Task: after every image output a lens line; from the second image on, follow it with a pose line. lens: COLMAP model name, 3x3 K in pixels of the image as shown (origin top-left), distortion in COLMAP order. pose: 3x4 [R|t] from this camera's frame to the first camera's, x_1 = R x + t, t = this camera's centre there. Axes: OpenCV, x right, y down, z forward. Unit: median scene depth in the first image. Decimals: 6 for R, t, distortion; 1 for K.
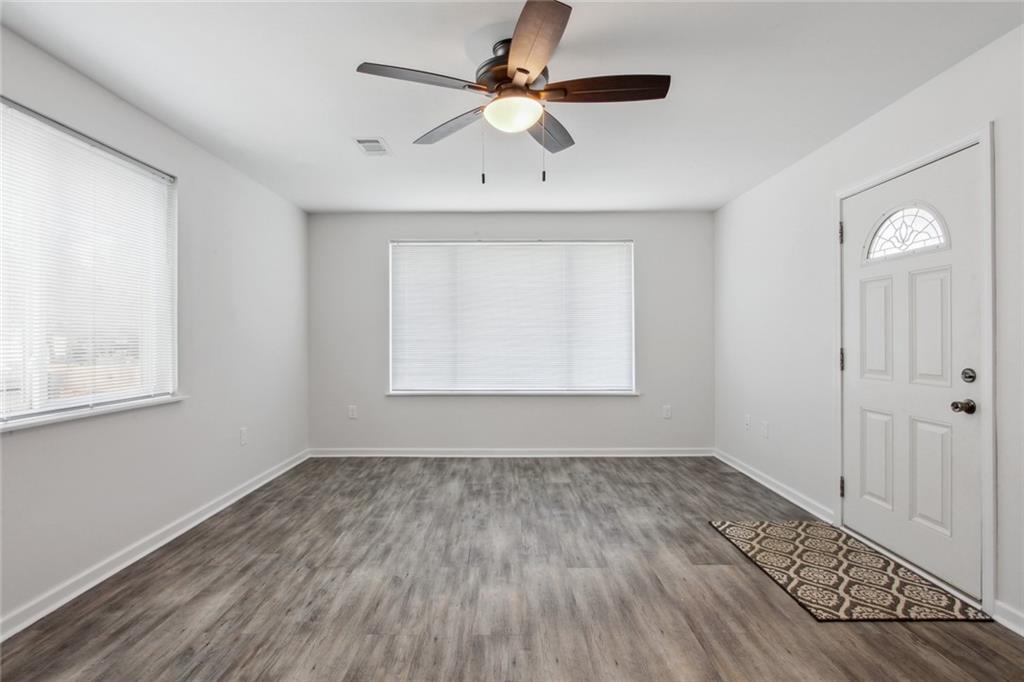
lens RADIAL K [[489.3, 0, 512.0], [0, 489.3, 341.0], [0, 0, 1]] dist [0.018360, -0.000087]
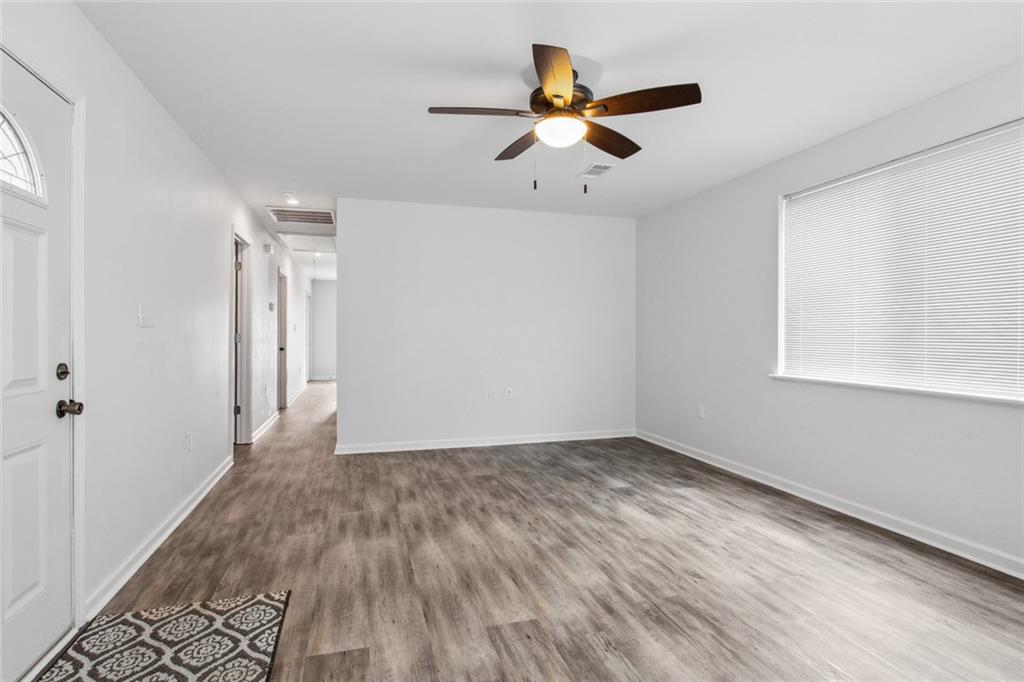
lens RADIAL K [[489.3, 0, 512.0], [0, 489.3, 341.0], [0, 0, 1]] dist [0.018360, -0.000087]
pose [[-0.955607, 0.007608, -0.294546, 0.421482], [0.001347, 0.999769, 0.021453, 0.000812], [0.294641, 0.020104, -0.955396, 1.930402]]
